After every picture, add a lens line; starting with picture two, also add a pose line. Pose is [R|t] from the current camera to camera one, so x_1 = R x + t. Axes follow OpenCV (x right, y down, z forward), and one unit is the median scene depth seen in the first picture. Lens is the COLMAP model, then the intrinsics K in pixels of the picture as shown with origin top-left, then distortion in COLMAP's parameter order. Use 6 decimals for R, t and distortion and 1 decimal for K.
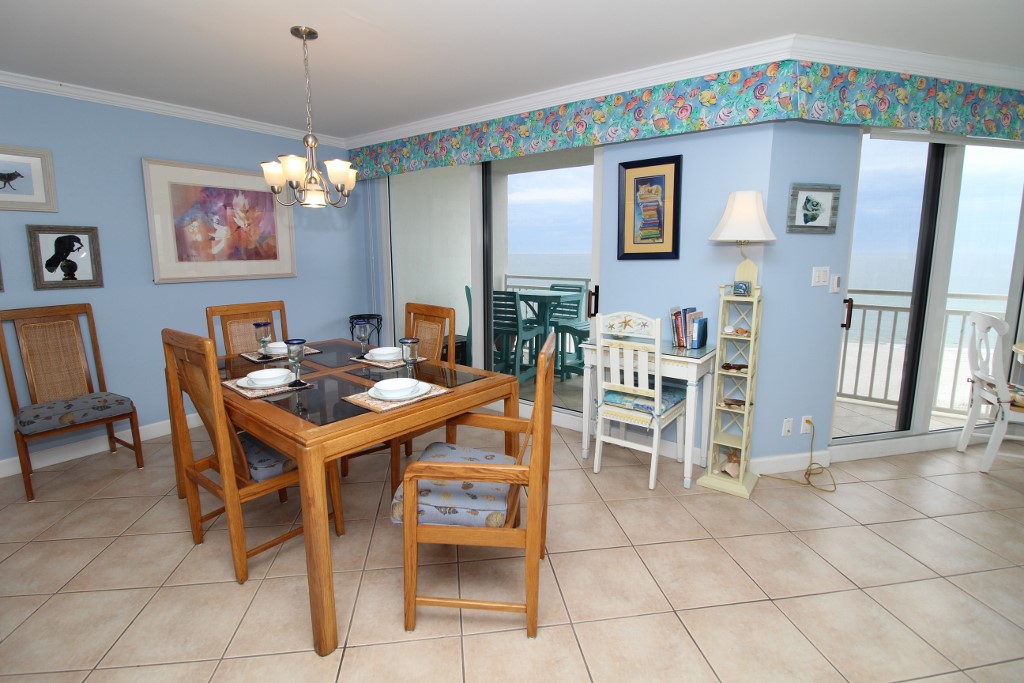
lens RADIAL K [[471.7, 0, 506.7], [0, 471.7, 324.4], [0, 0, 1]] dist [0.003451, -0.015168]
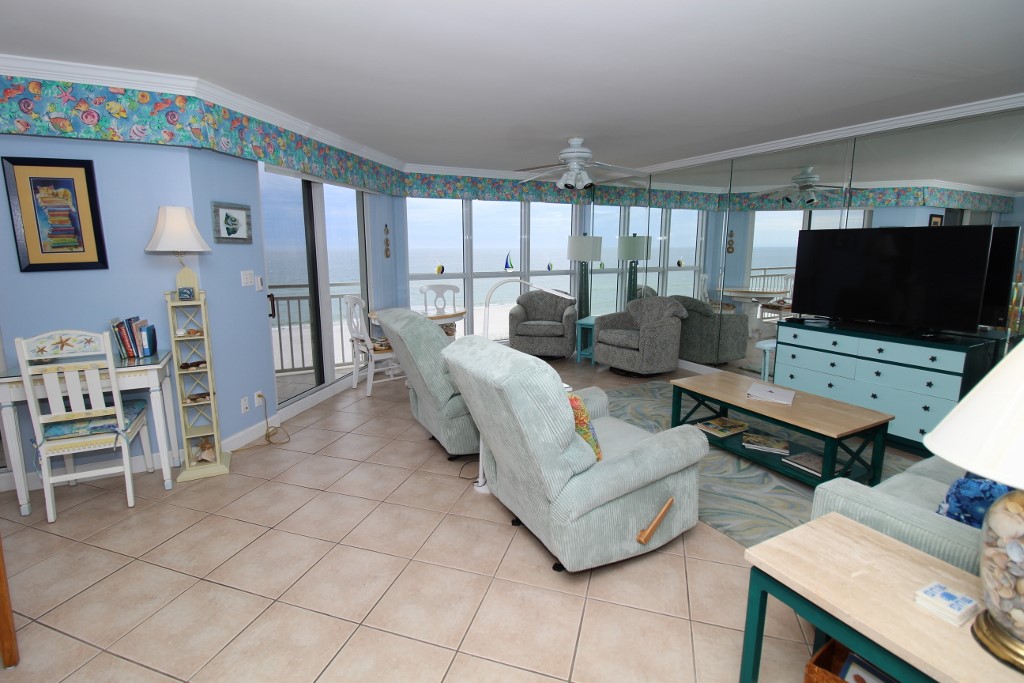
lens RADIAL K [[471.7, 0, 506.7], [0, 471.7, 324.4], [0, 0, 1]] dist [0.003451, -0.015168]
pose [[0.426411, -0.143793, 0.893027, -0.169128], [0.136216, 0.986232, 0.093759, -0.006131], [-0.894214, 0.081664, 0.440127, -0.145121]]
